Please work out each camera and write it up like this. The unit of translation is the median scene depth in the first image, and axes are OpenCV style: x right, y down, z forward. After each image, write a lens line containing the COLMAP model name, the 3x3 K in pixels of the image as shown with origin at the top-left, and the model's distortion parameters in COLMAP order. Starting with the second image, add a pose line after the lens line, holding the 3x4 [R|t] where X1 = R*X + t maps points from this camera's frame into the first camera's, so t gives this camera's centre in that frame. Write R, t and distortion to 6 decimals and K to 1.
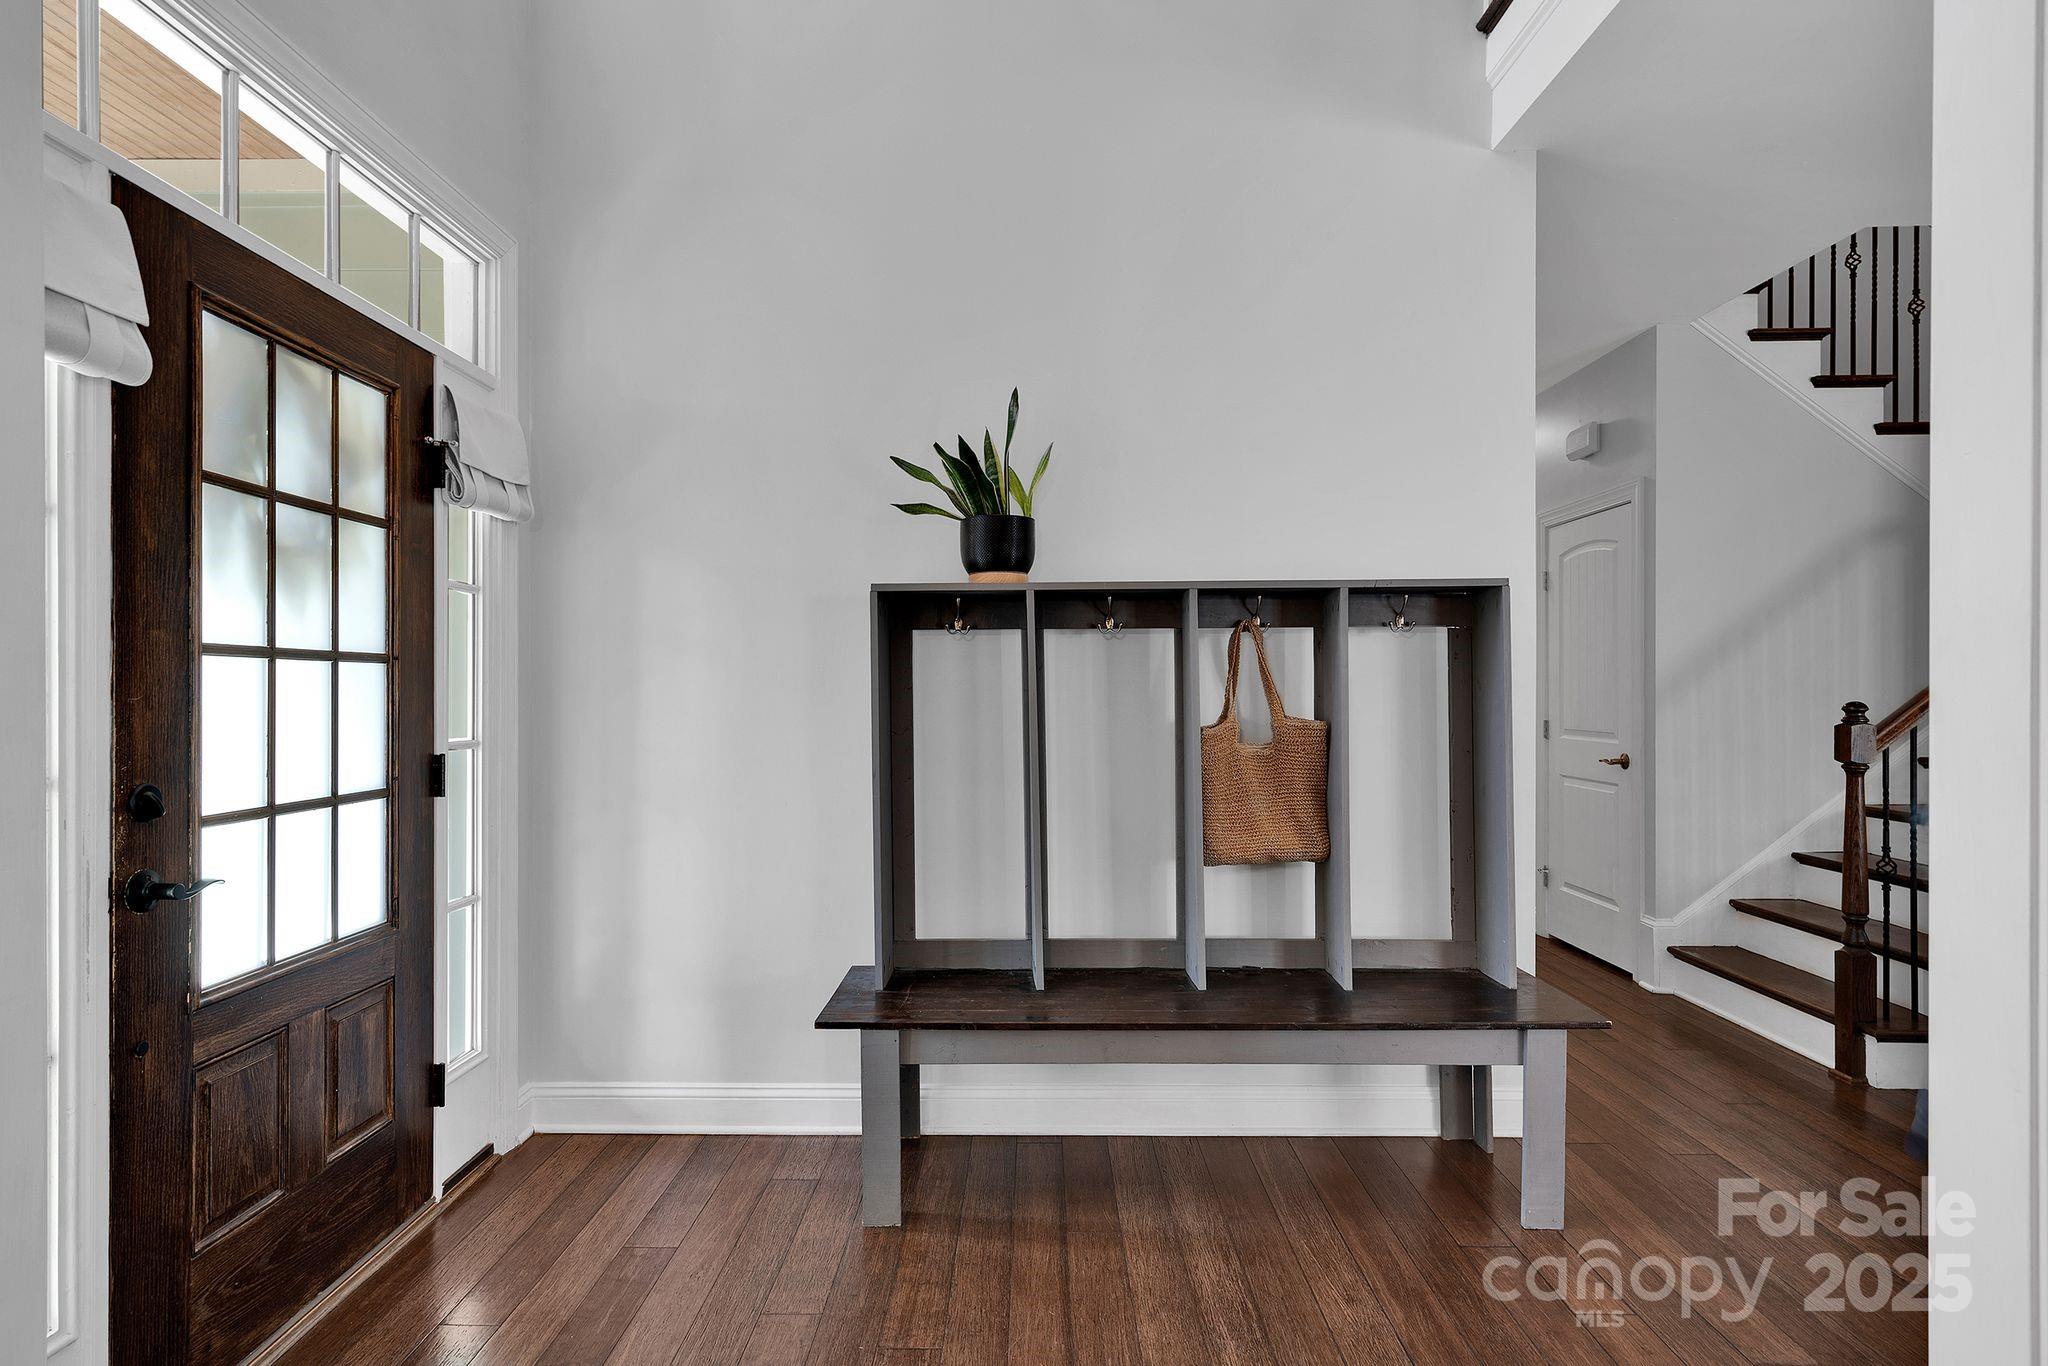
lens RADIAL K [[1061.1, 0, 1033.8], [0, 1061.1, 689.2], [0, 0, 1]] dist [-0.005390, -0.000146]
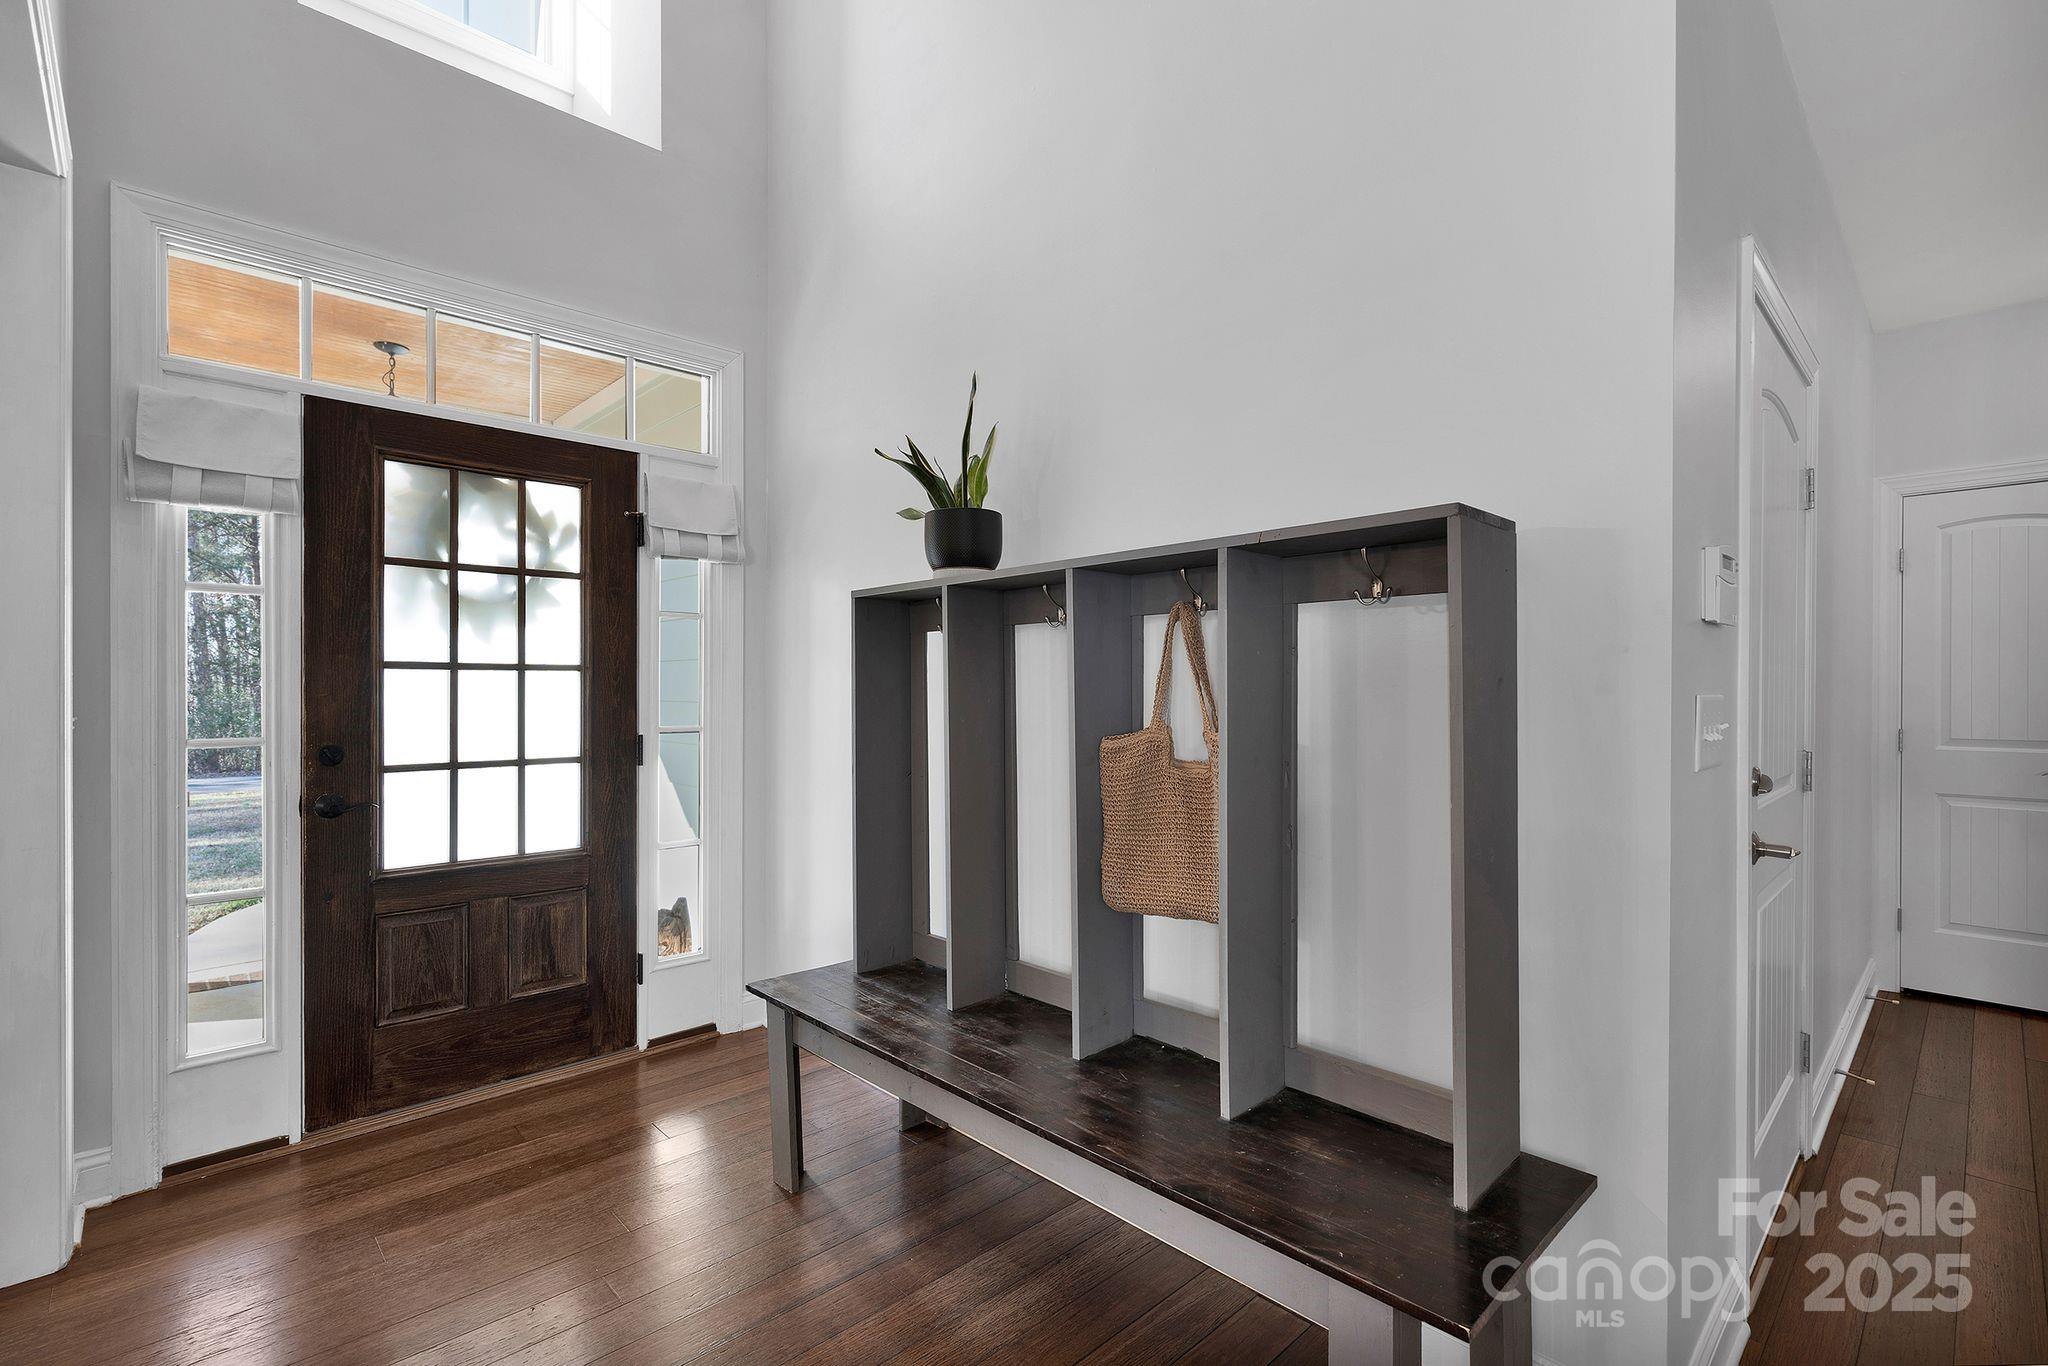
lens RADIAL K [[945.7, 0, 1029.9], [0, 945.7, 699.5], [0, 0, 1]] dist [-0.001058, -0.000664]
pose [[0.709863, 0.006093, -0.704313, 0.724487], [-0.000024, 0.999963, 0.008626, 0.002460], [0.704340, -0.006107, 0.709837, 0.488347]]
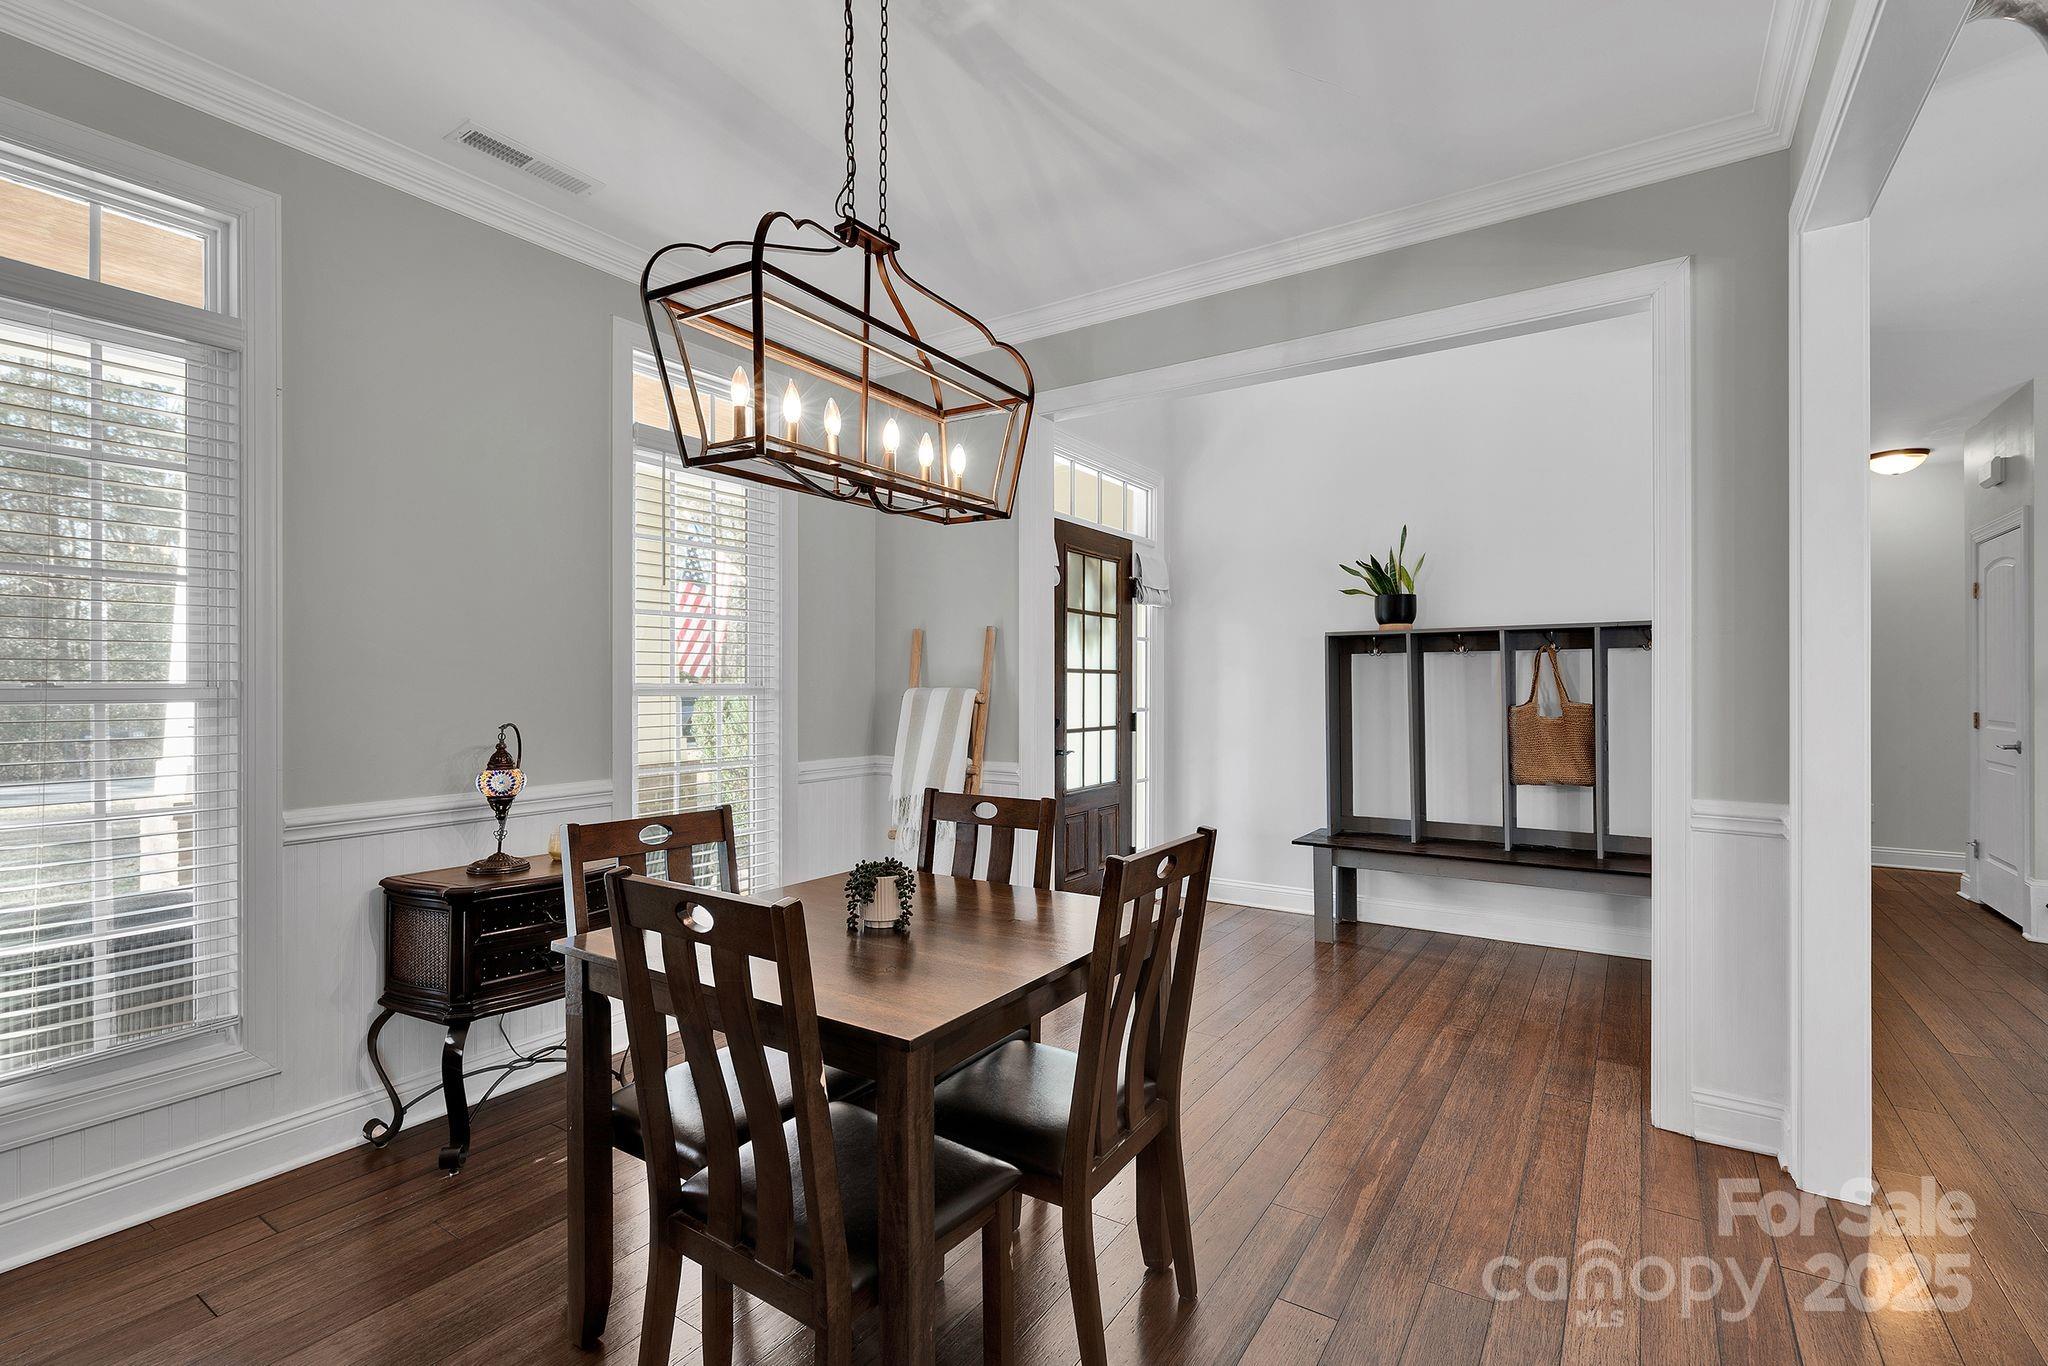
lens RADIAL K [[945.7, 0, 1050.8], [0, 945.7, 686.1], [0, 0, 1]] dist [-0.001058, -0.000664]
pose [[0.853405, 0.003057, -0.521239, 0.371358], [-0.001046, 0.999991, 0.004153, -0.005035], [0.521247, -0.002999, 0.853401, -0.884298]]
